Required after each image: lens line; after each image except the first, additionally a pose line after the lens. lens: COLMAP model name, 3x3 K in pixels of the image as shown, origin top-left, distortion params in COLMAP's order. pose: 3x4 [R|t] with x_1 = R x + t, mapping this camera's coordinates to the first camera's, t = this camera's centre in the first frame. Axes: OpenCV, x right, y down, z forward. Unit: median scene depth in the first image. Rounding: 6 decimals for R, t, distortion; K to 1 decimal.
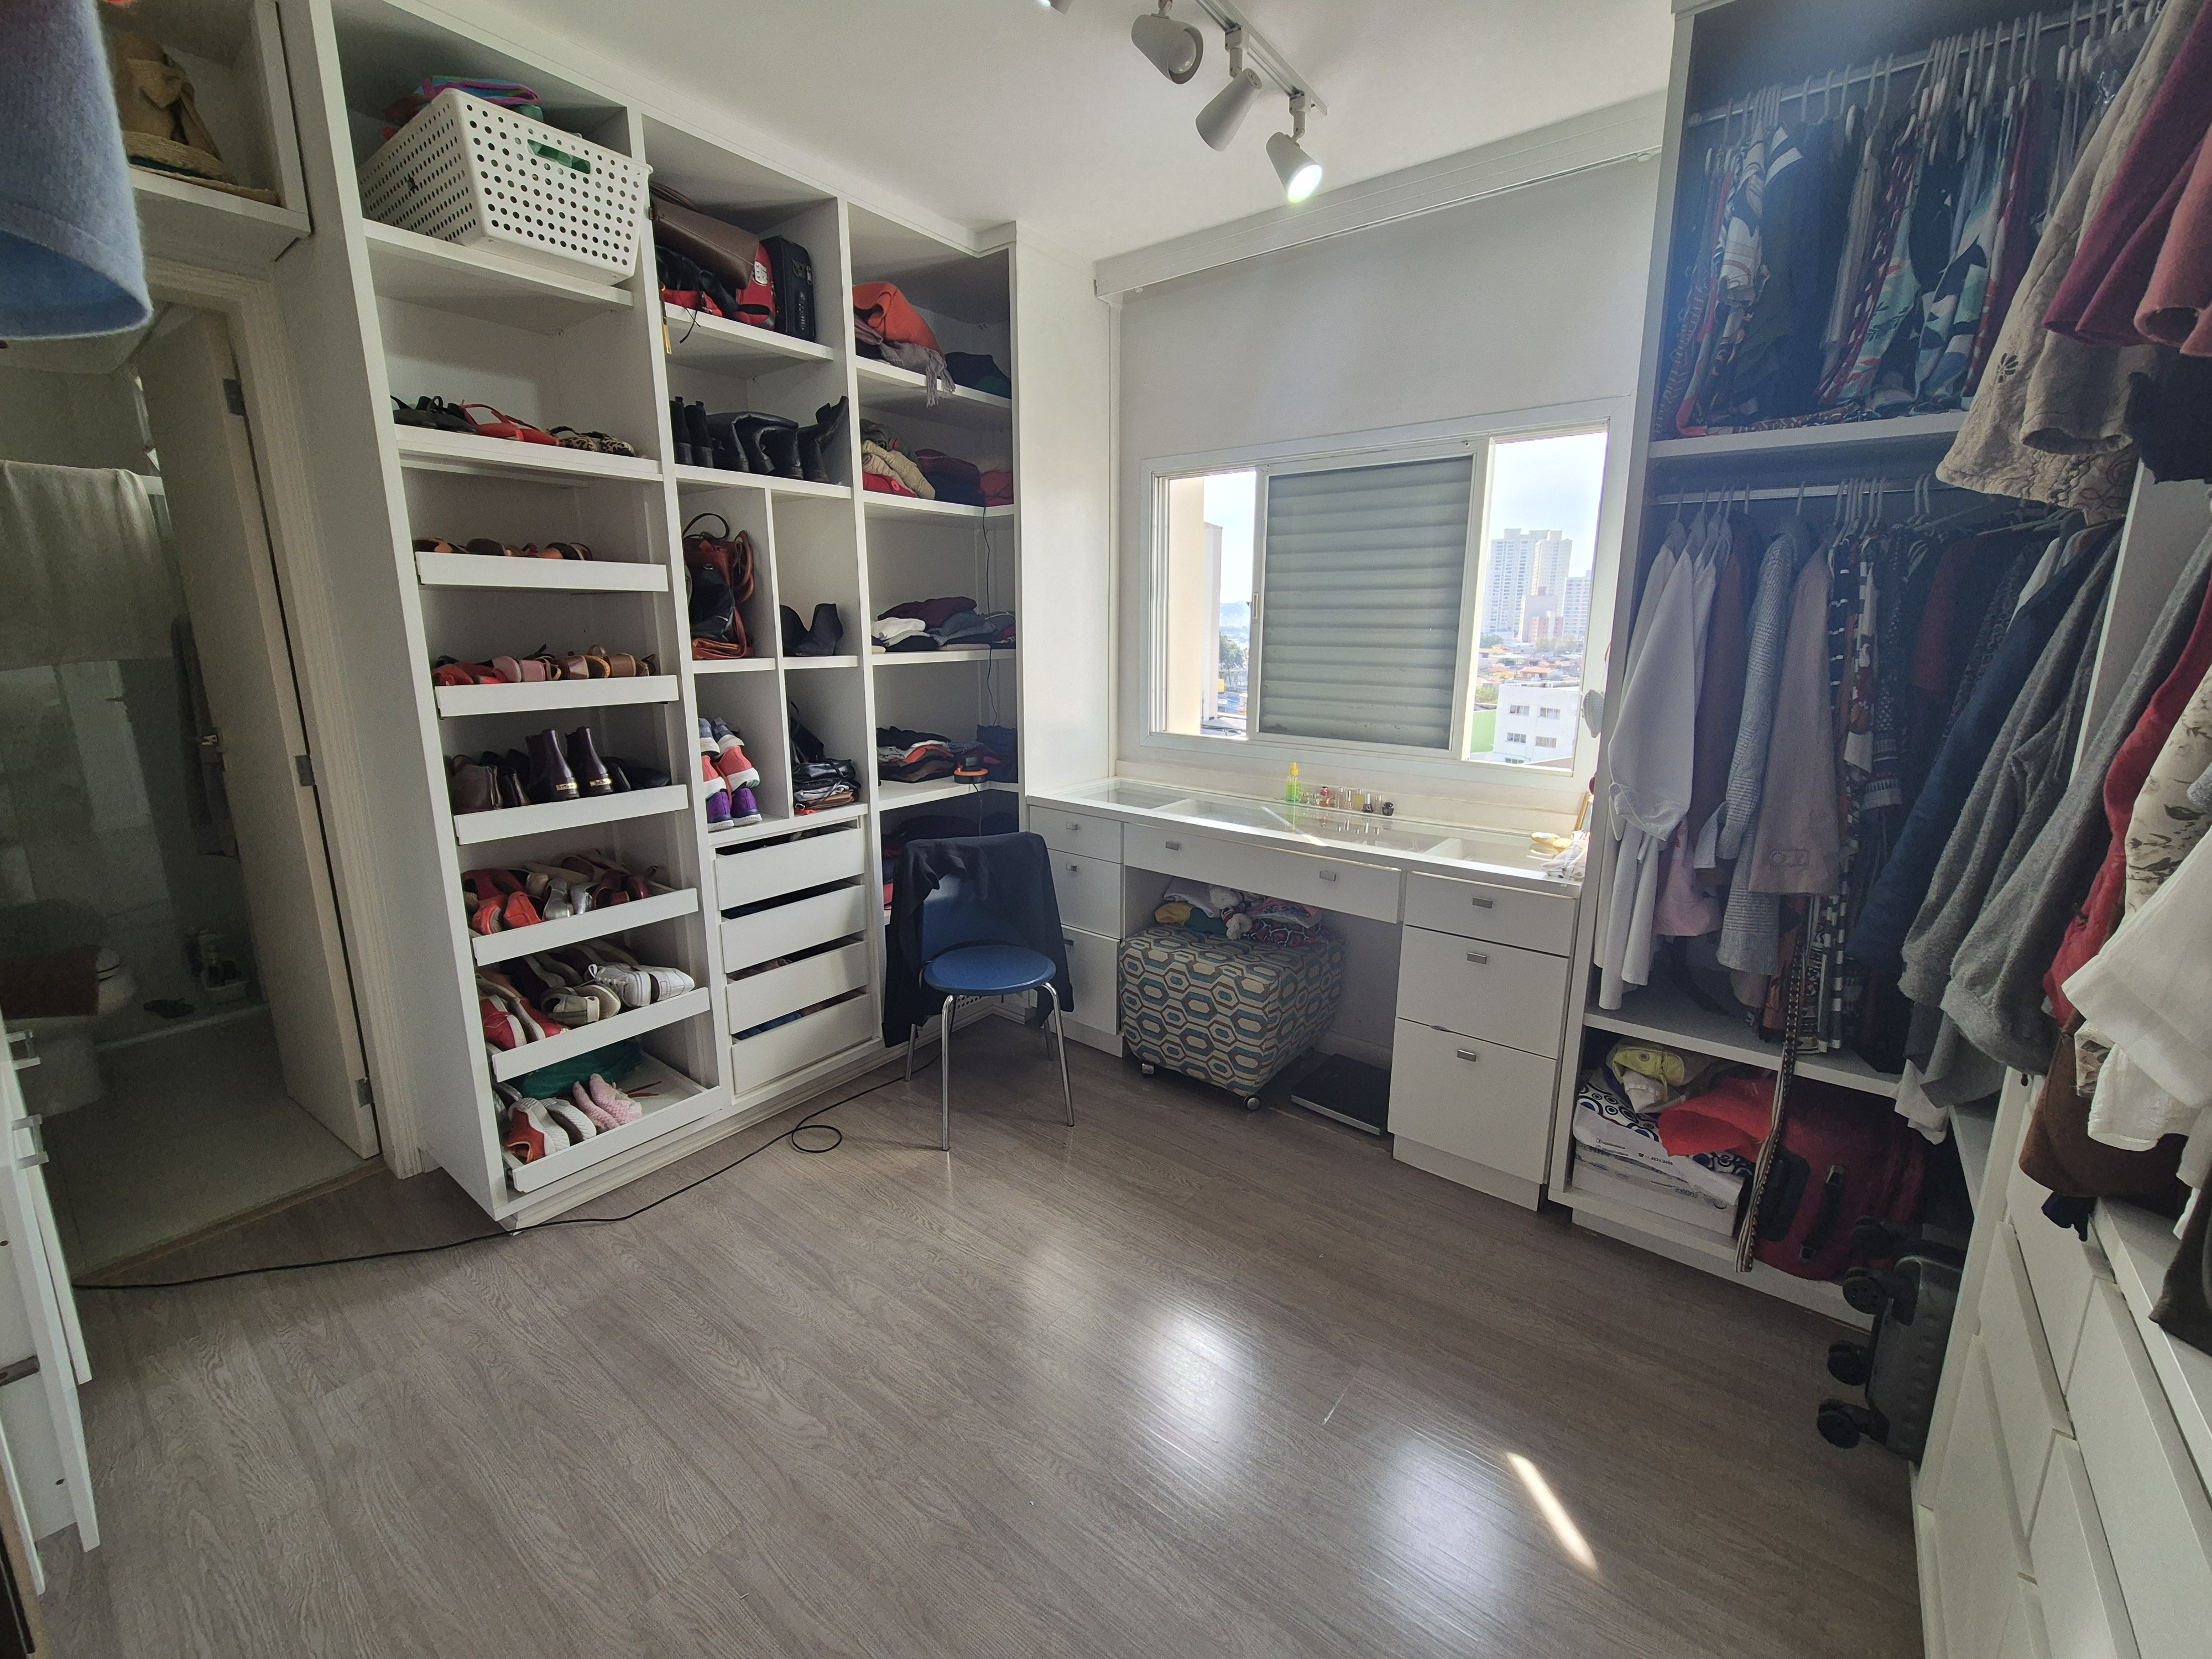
lens RADIAL K [[908.3, 0, 1107.4], [0, 908.3, 813.0], [0, 0, 1]] dist [0.000131, -0.000168]
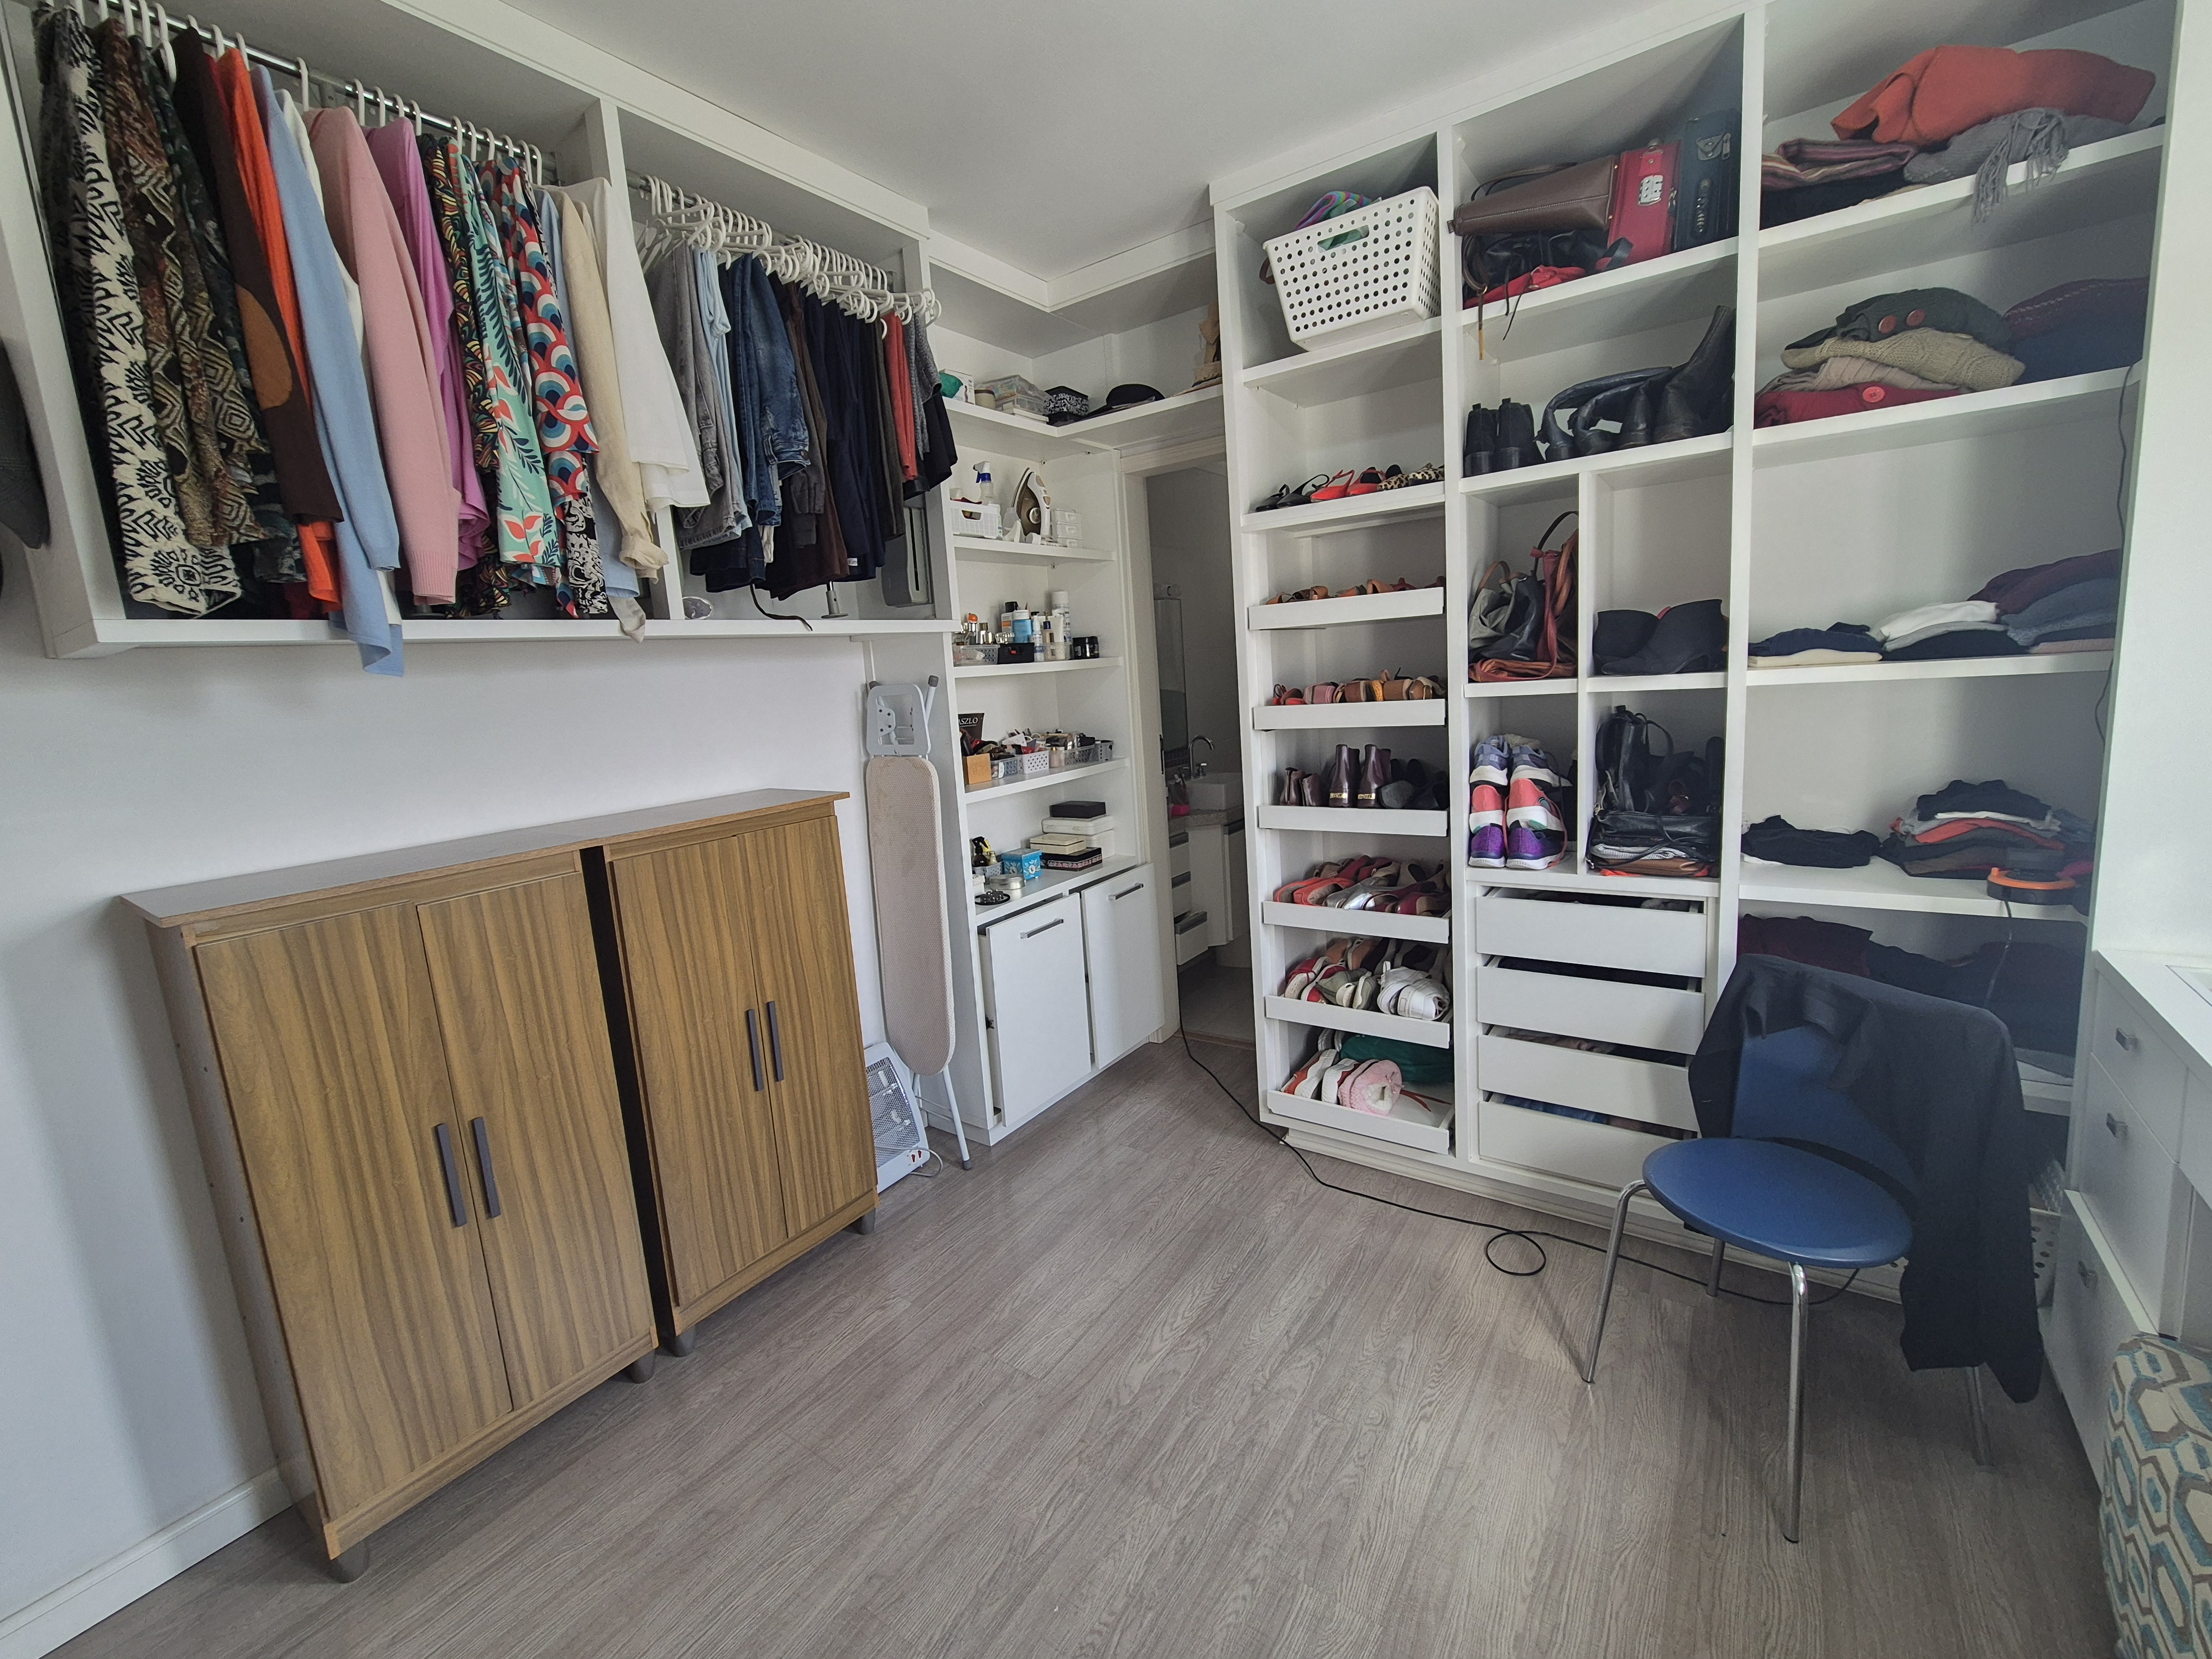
lens RADIAL K [[910.5, 0, 1109.2], [0, 910.5, 810.4], [0, 0, 1]] dist [0.000575, -0.000124]
pose [[0.057367, 0.147588, -0.987384, 0.443232], [-0.137139, 0.980802, 0.138637, -0.110920], [0.988889, 0.127455, 0.076506, 0.538819]]
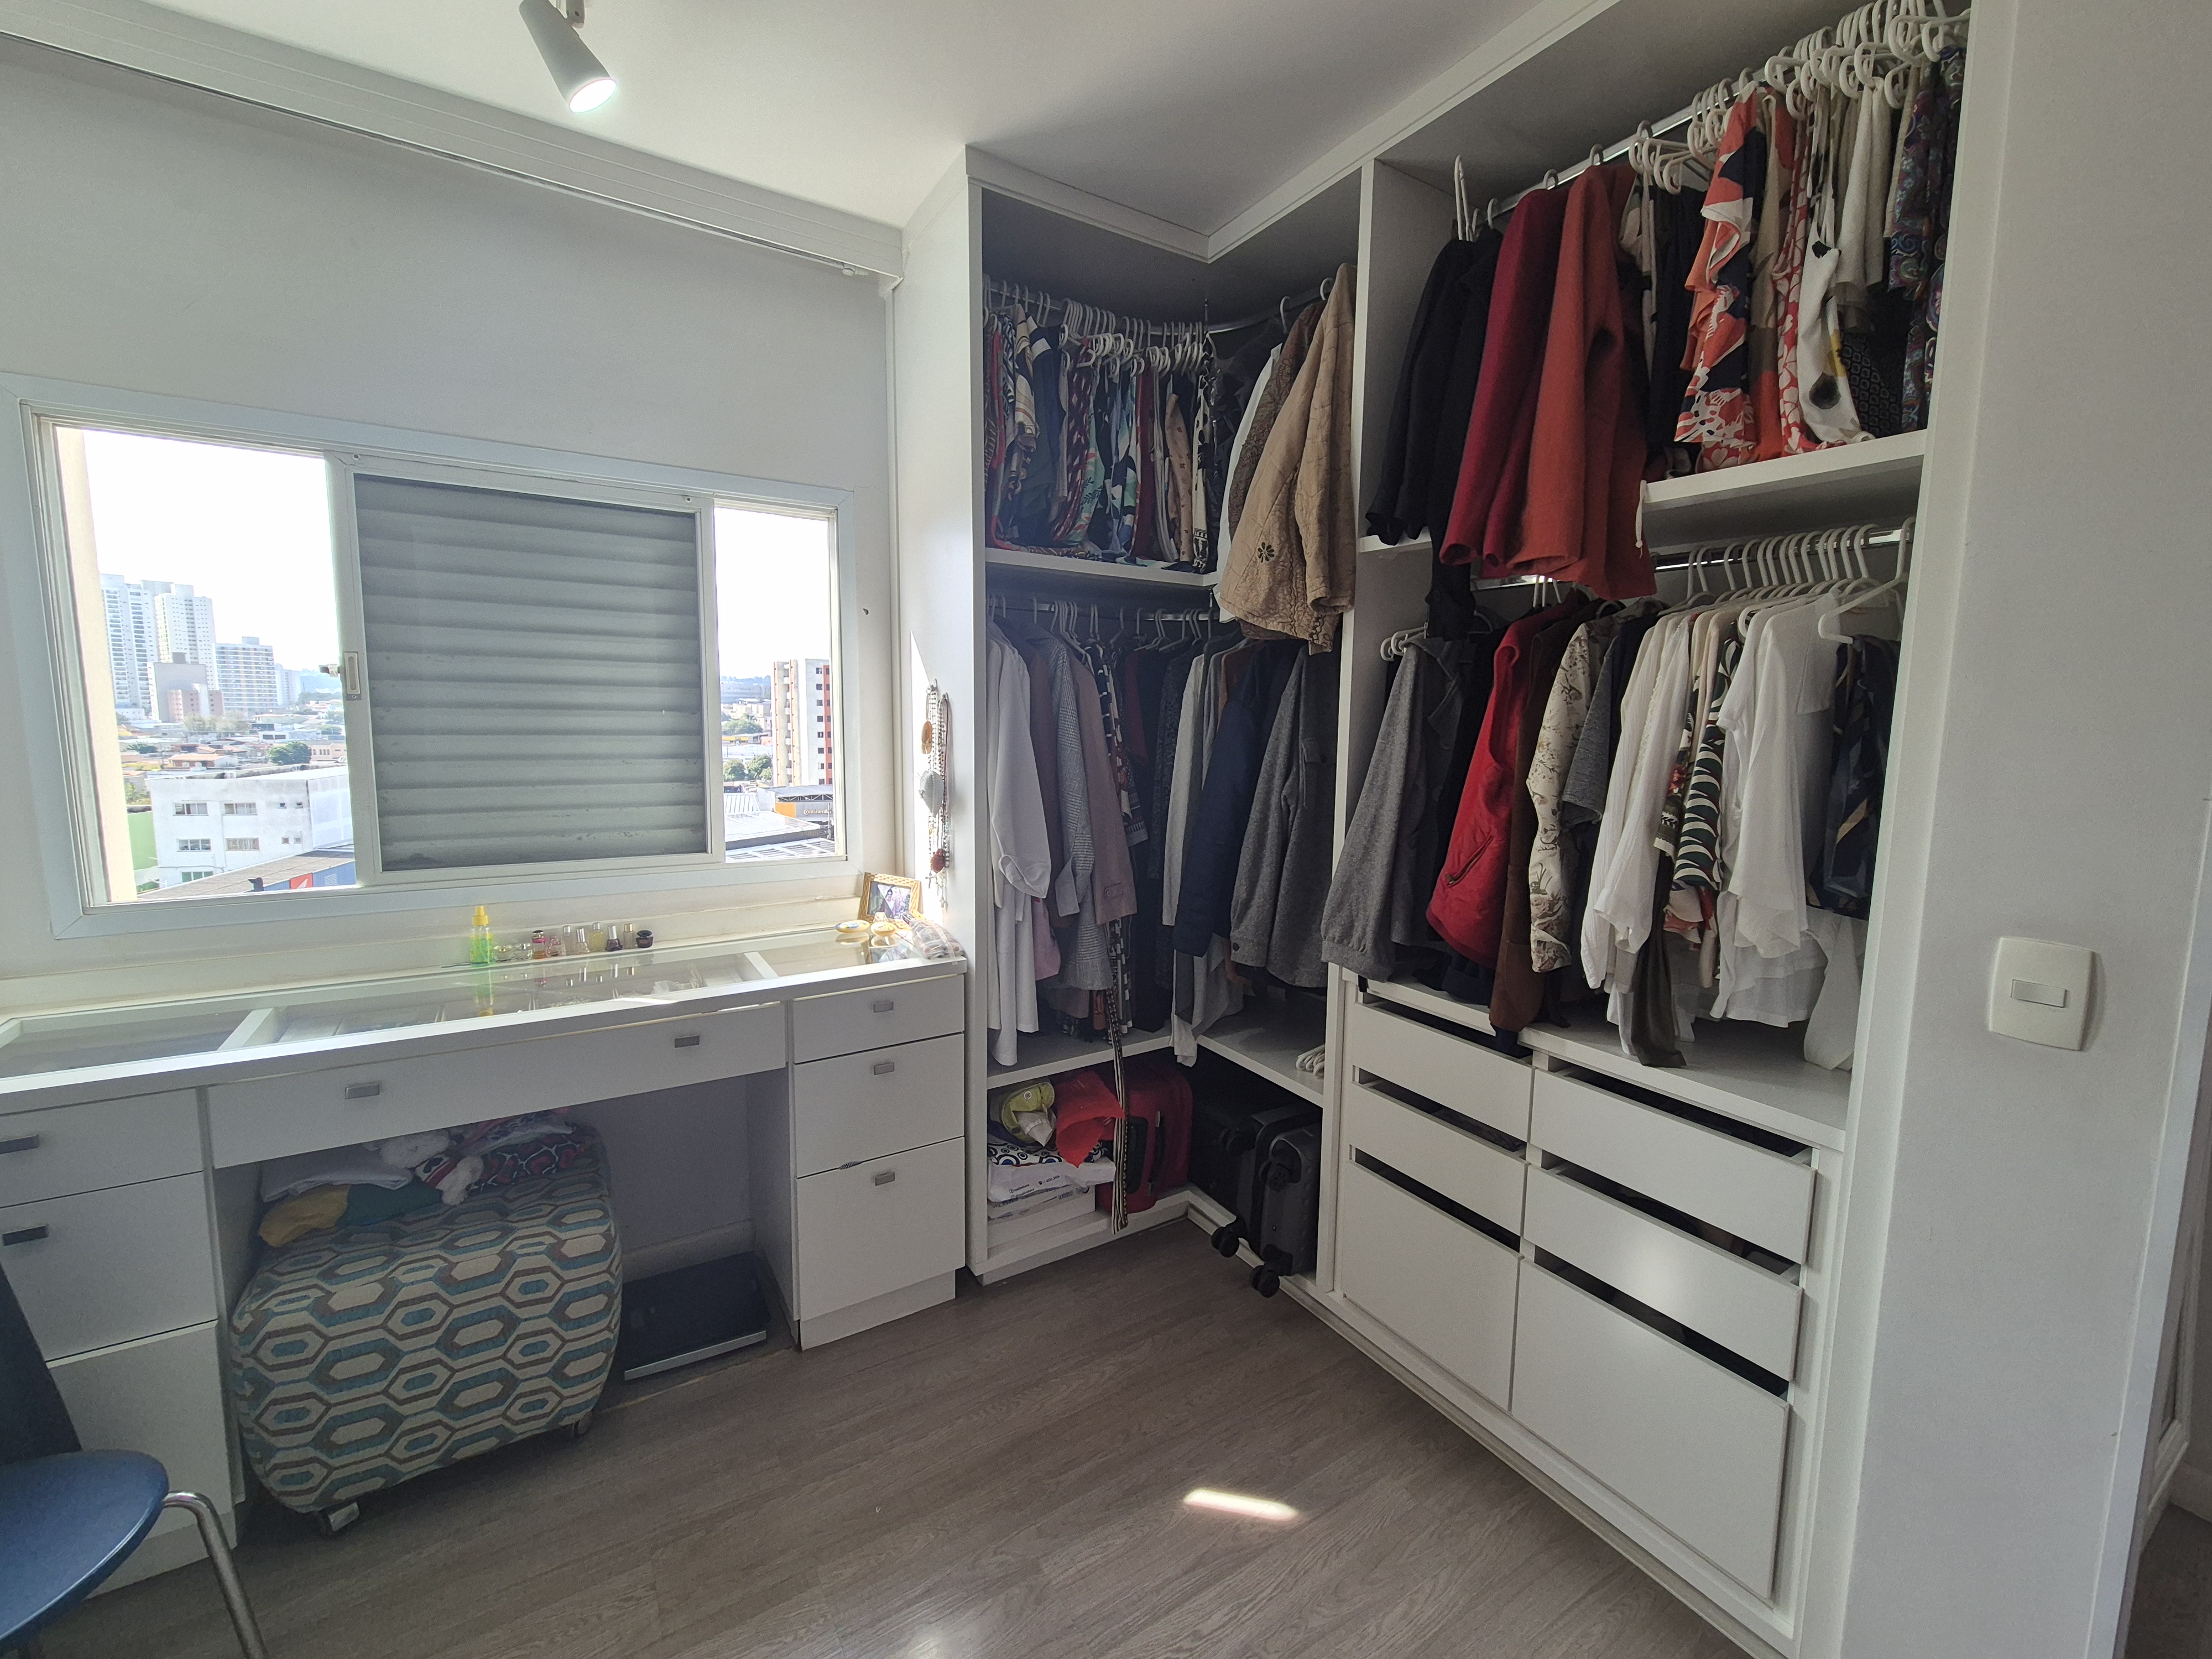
lens RADIAL K [[912.1, 0, 1106.2], [0, 912.1, 811.4], [0, 0, 1]] dist [-0.000017, -0.000205]
pose [[0.338292, -0.100412, 0.935669, -0.316786], [0.180679, 0.982723, 0.040136, -0.081716], [-0.923533, 0.155478, 0.350590, 0.390290]]
